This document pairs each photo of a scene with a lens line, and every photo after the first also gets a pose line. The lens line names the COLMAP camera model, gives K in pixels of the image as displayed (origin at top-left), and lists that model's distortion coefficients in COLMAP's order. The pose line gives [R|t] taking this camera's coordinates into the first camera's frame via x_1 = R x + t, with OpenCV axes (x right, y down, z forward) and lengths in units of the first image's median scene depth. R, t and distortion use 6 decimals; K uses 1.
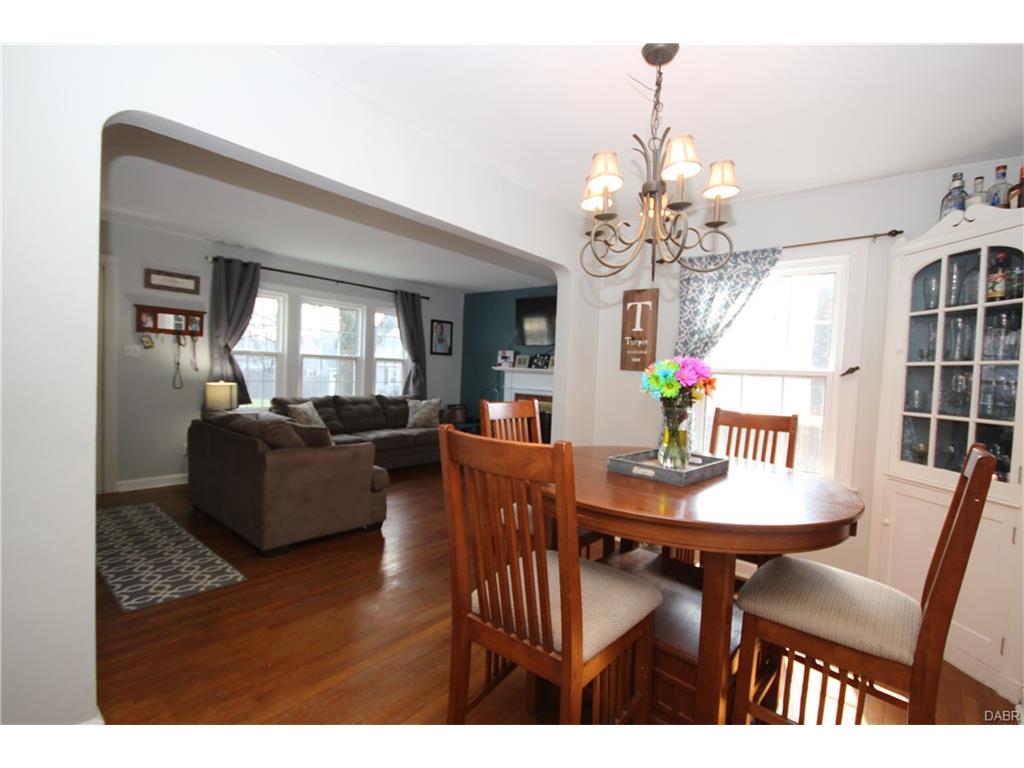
lens RADIAL K [[481.8, 0, 521.3], [0, 481.8, 390.7], [0, 0, 1]] dist [0.005767, 0.000646]
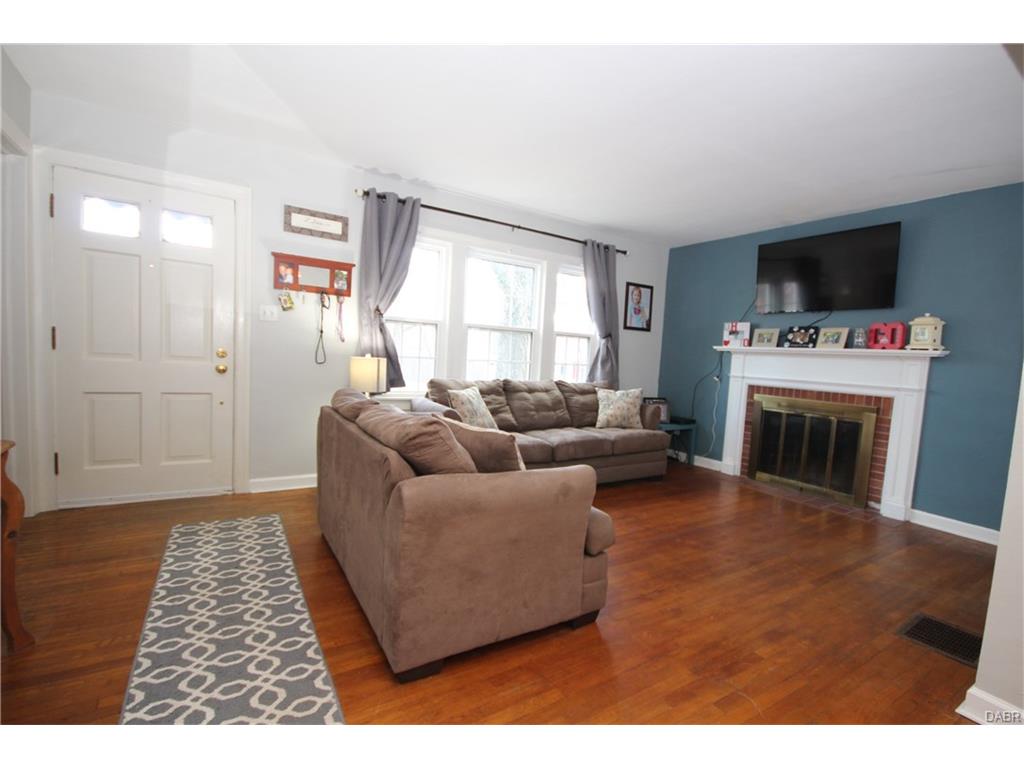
lens RADIAL K [[481.8, 0, 510.7], [0, 481.8, 386.6], [0, 0, 1]] dist [0.005767, 0.000646]
pose [[0.947266, 0.031282, -0.318919, -0.145238], [-0.028697, 0.999506, 0.012804, 0.011131], [0.319162, -0.002976, 0.947696, 0.303860]]
